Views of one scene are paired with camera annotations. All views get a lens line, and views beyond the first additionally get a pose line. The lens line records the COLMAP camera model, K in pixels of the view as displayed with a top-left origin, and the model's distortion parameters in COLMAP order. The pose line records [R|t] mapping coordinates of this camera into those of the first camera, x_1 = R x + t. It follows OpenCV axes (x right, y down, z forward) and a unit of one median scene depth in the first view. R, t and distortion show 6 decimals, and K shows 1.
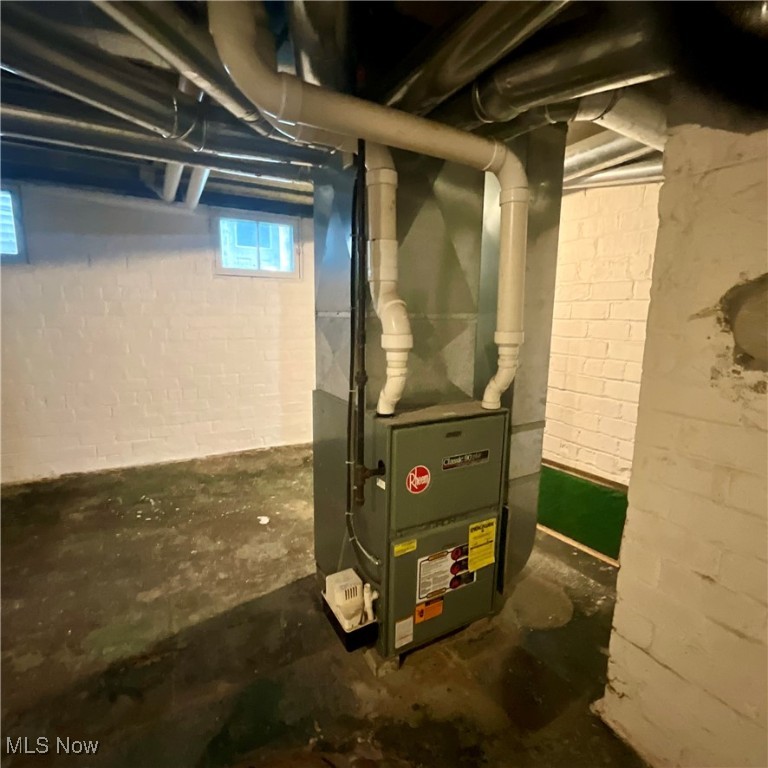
lens RADIAL K [[418.4, 0, 384.0], [0, 418.4, 384.0], [0, 0, 1]] dist [-0.001650, -0.000334]
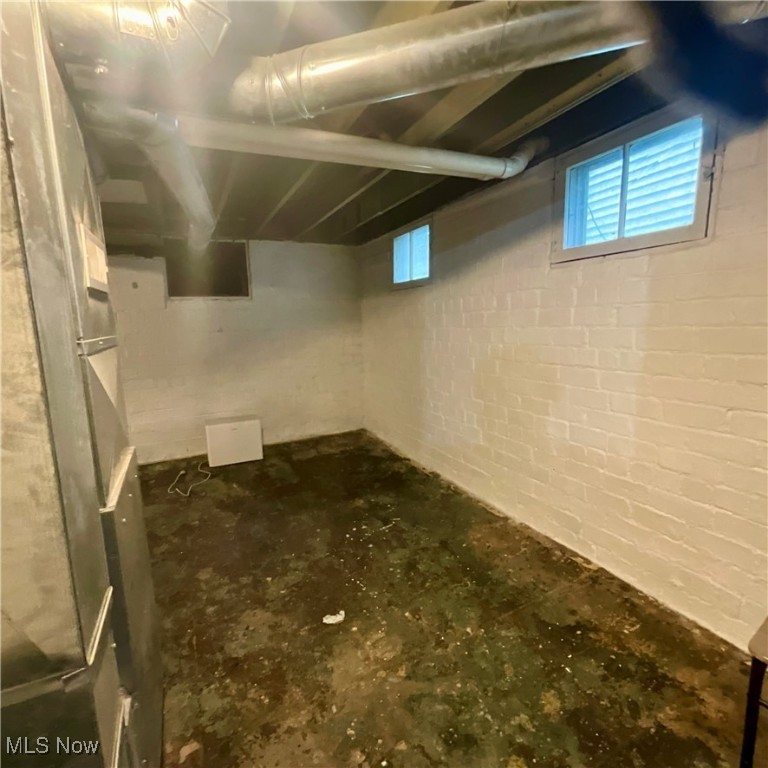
lens RADIAL K [[418.4, 0, 384.0], [0, 418.4, 384.0], [0, 0, 1]] dist [-0.001650, -0.000334]
pose [[-0.051820, 0.139276, -0.988897, 0.301749], [-0.130327, 0.980816, 0.144967, -0.154050], [0.990116, 0.136392, -0.032675, 0.873634]]
